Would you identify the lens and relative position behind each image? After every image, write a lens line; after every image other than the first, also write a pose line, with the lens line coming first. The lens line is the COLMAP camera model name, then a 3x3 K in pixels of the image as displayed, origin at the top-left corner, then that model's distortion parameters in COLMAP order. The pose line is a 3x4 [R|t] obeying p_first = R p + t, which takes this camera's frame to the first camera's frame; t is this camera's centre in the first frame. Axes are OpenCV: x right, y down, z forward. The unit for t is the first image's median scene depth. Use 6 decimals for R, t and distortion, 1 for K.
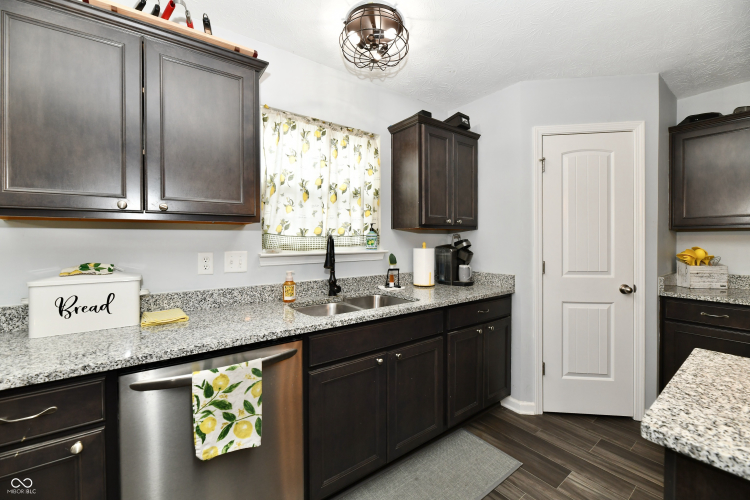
lens RADIAL K [[307.5, 0, 379.8], [0, 307.5, 241.5], [0, 0, 1]] dist [-0.001012, -0.003000]
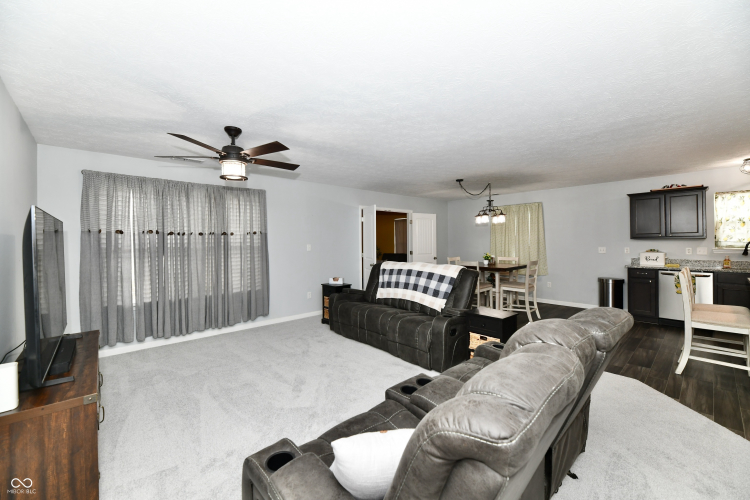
lens RADIAL K [[307.5, 0, 379.8], [0, 307.5, 241.5], [0, 0, 1]] dist [-0.001012, -0.003000]
pose [[0.093956, 0.001407, -0.995575, 1.646701], [0.001952, 0.999997, 0.001597, -0.026932], [0.995574, -0.002094, 0.093953, -1.776564]]
